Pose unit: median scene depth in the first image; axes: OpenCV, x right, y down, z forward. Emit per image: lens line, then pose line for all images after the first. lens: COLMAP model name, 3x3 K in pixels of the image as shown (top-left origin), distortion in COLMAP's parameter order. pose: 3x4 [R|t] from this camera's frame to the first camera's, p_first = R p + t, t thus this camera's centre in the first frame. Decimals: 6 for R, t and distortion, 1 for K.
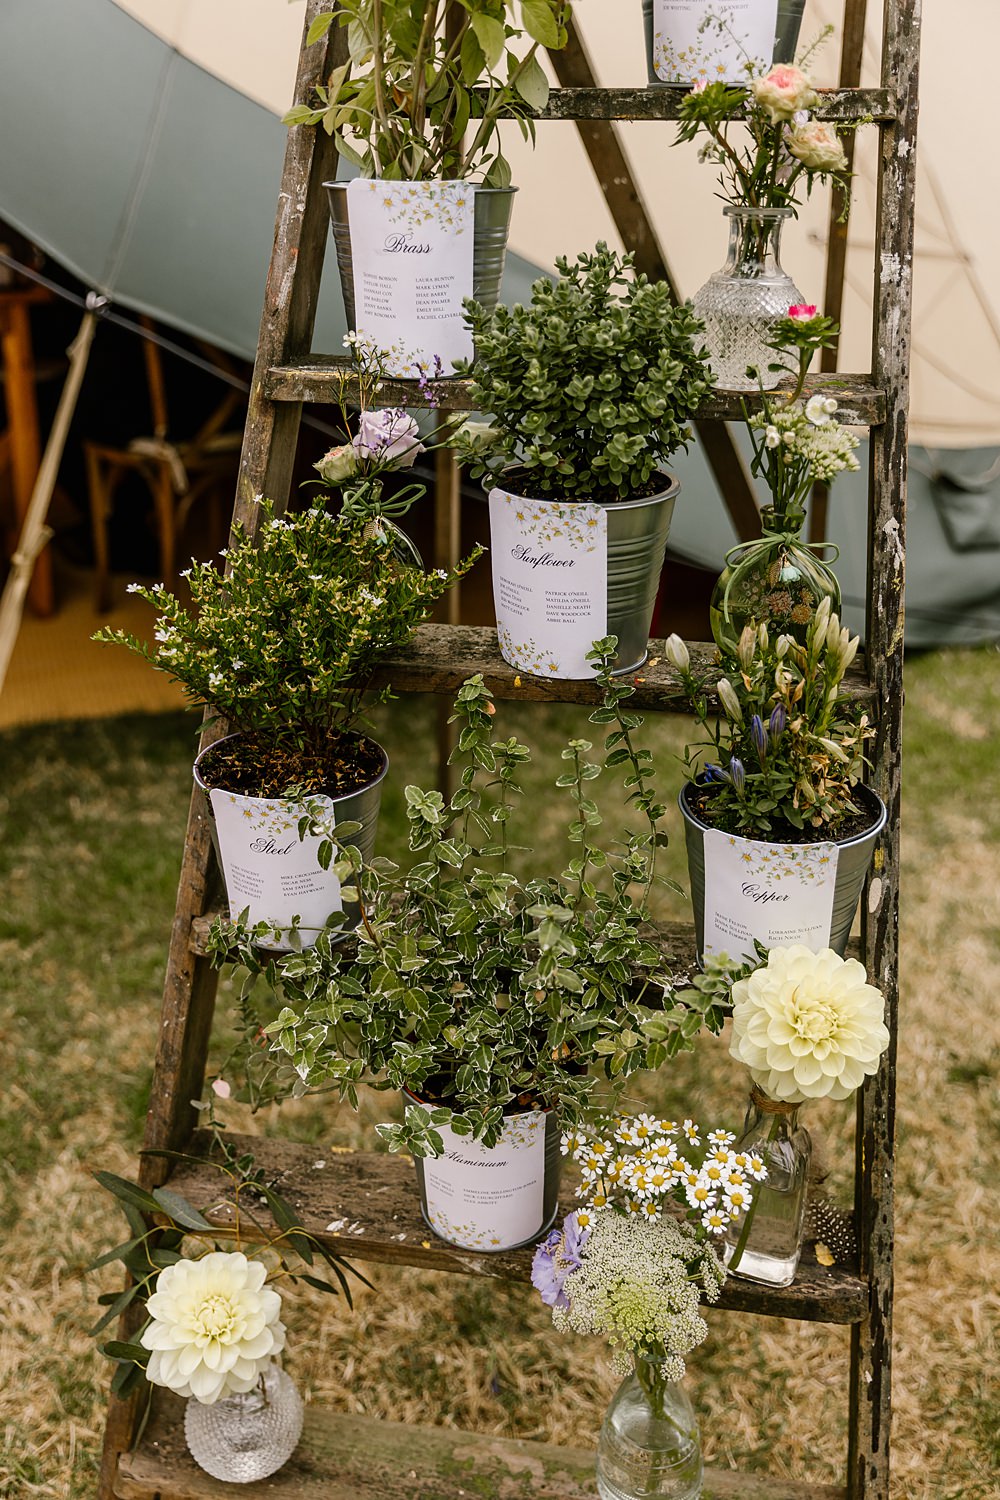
lens RADIAL K [[1544.6, 0, 501.3], [0, 1544.6, 718.2], [0, 0, 1]] dist [0.001286, 0.008214]
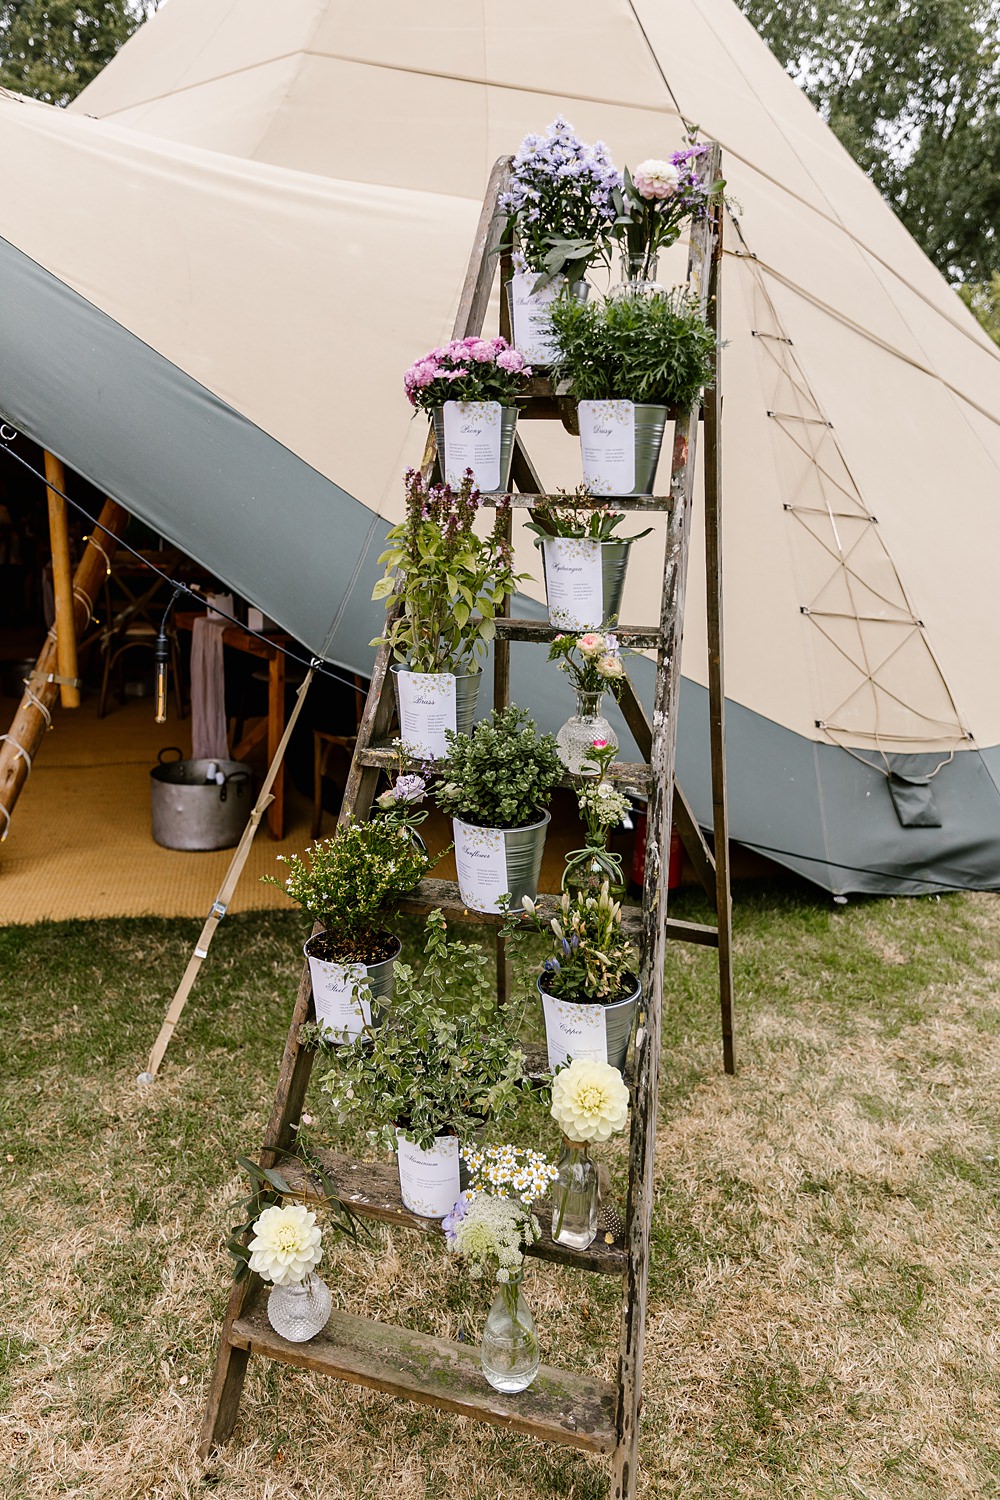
lens RADIAL K [[1191.4, 0, 498.2], [0, 1191.4, 652.5], [0, 0, 1]] dist [0.000369, 0.002570]
pose [[0.991088, 0.037084, -0.127944, 0.239119], [-0.064191, 0.974552, -0.214775, -0.023342], [0.116723, 0.221074, 0.968247, -0.571531]]
